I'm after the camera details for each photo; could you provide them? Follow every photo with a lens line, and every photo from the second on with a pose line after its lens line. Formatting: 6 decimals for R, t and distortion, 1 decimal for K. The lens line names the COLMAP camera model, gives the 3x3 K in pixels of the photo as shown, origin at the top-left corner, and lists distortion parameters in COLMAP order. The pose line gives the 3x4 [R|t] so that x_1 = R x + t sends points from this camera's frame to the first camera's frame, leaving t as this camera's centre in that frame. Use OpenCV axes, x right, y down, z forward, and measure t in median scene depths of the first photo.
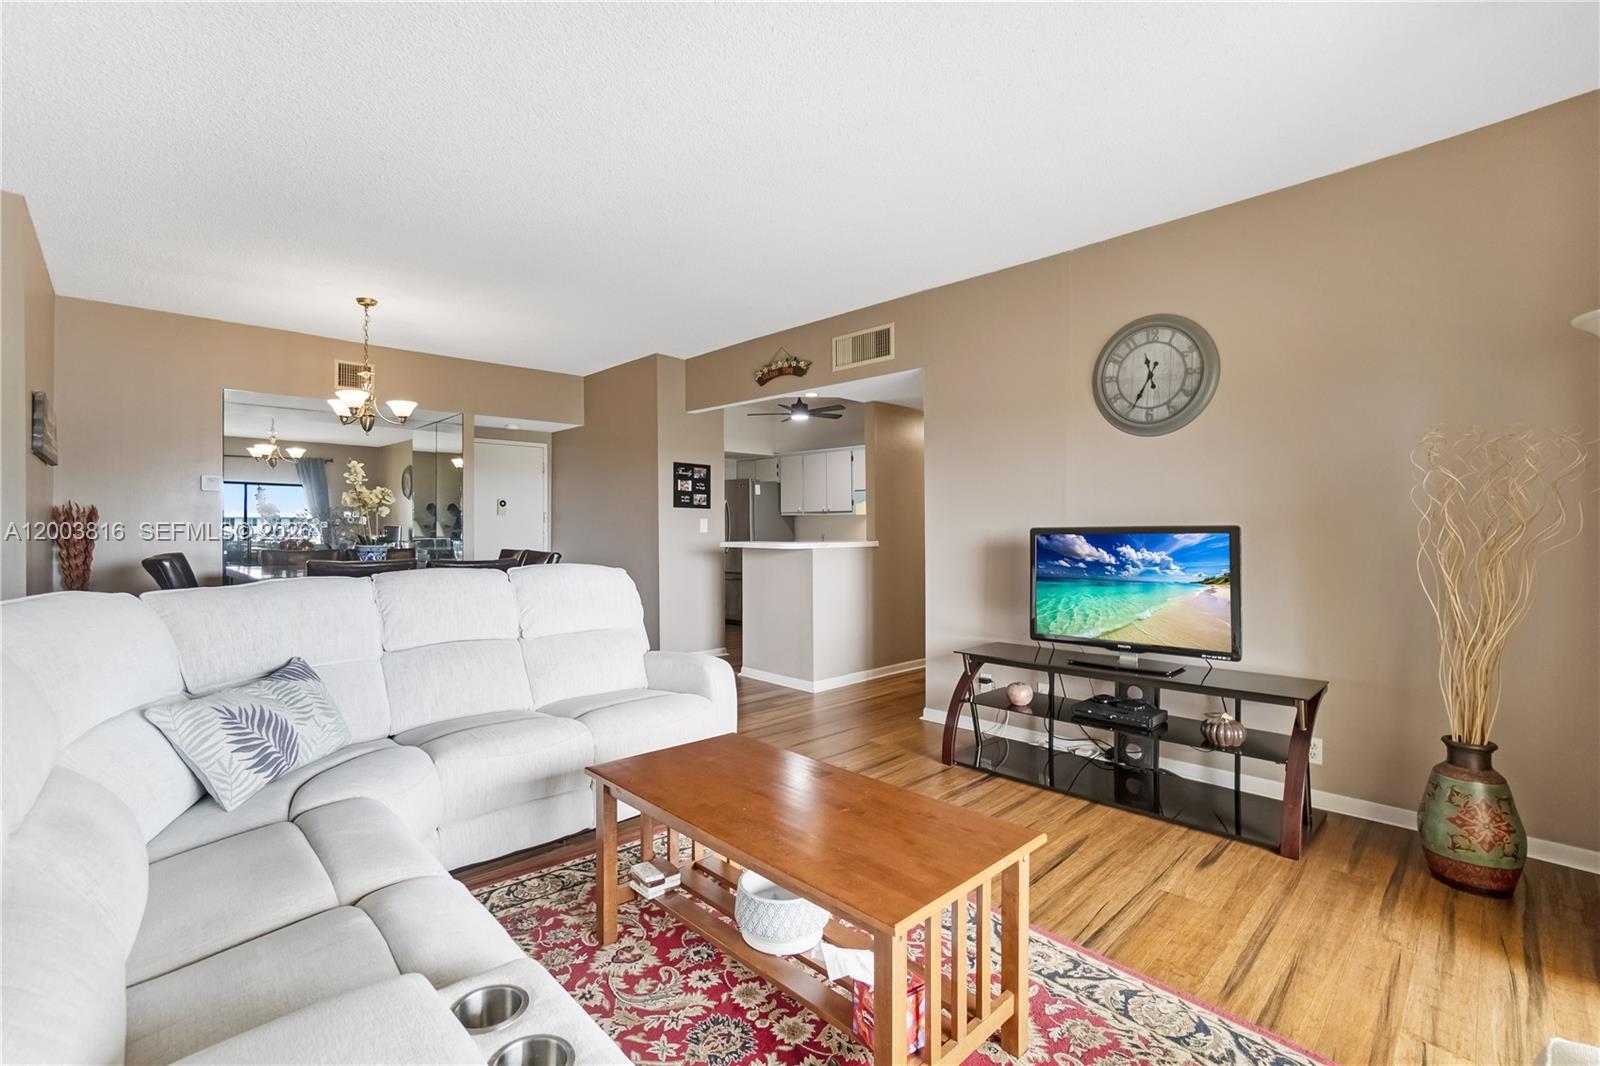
lens RADIAL K [[715.4, 0, 781.2], [0, 715.4, 508.9], [0, 0, 1]] dist [-0.048777, 0.014856]
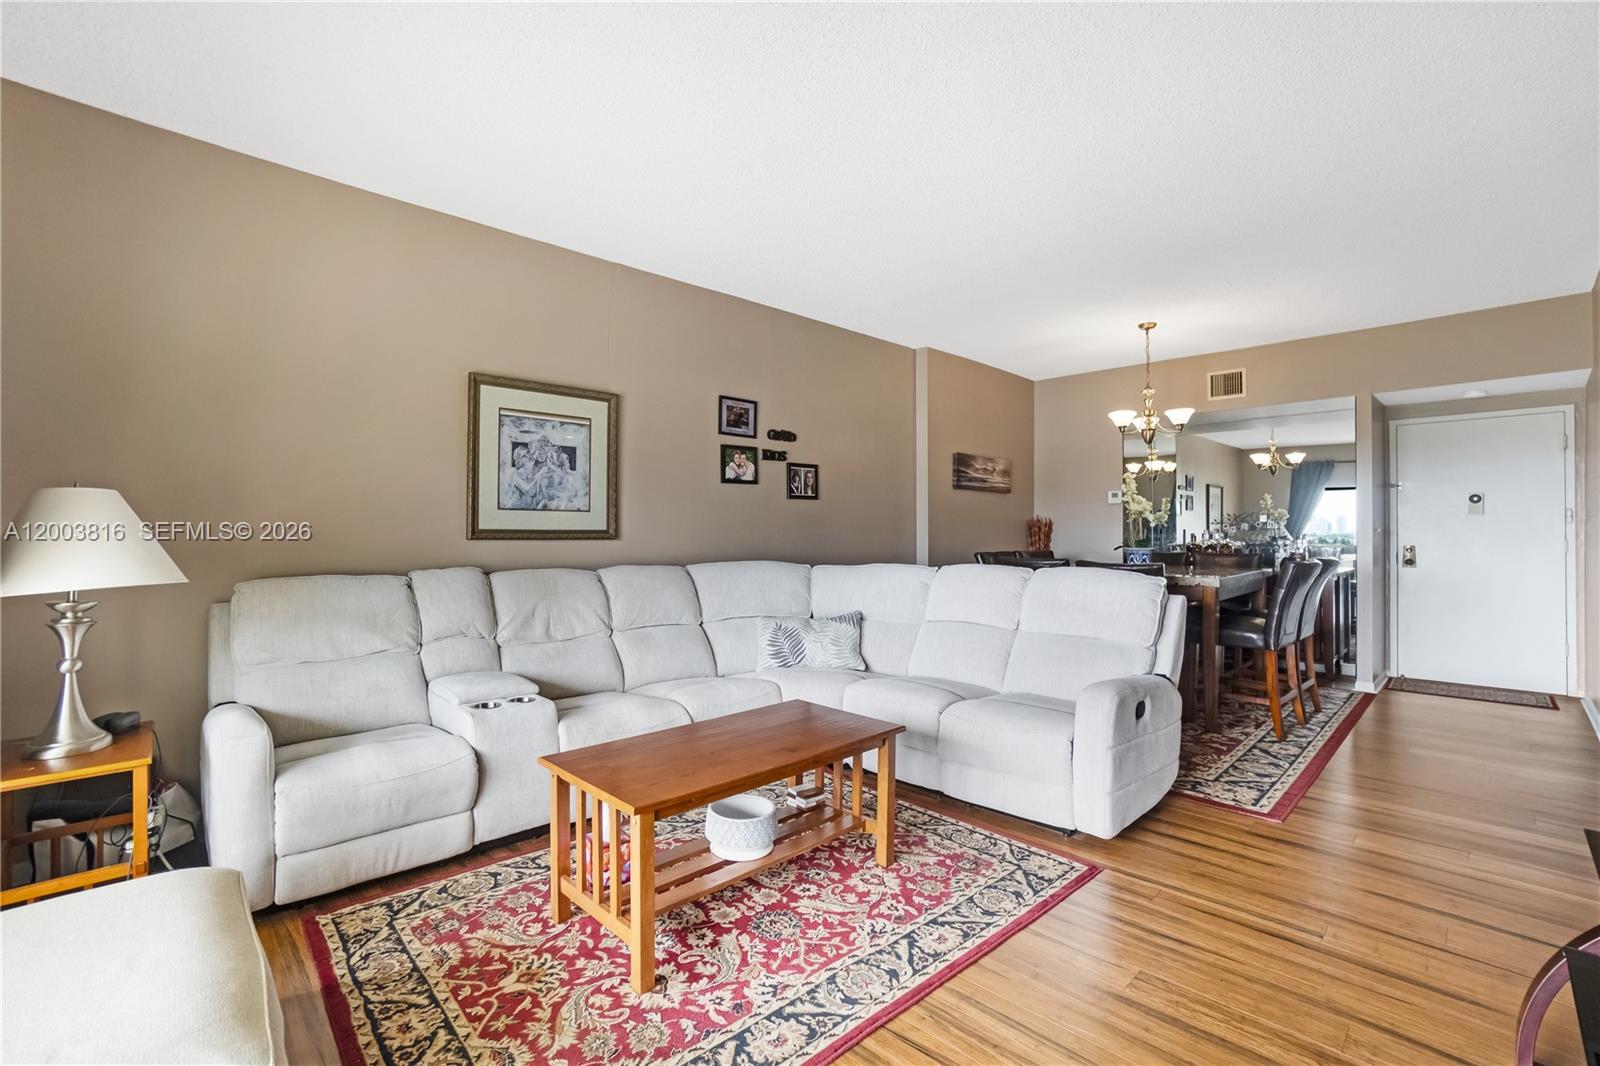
lens RADIAL K [[715.4, 0, 799.8], [0, 715.4, 527.2], [0, 0, 1]] dist [-0.048777, 0.014856]
pose [[0.000614, -0.011654, -0.999932, 0.386103], [0.030139, 0.999478, -0.011631, 0.011666], [0.999546, -0.030130, 0.000965, 0.330906]]
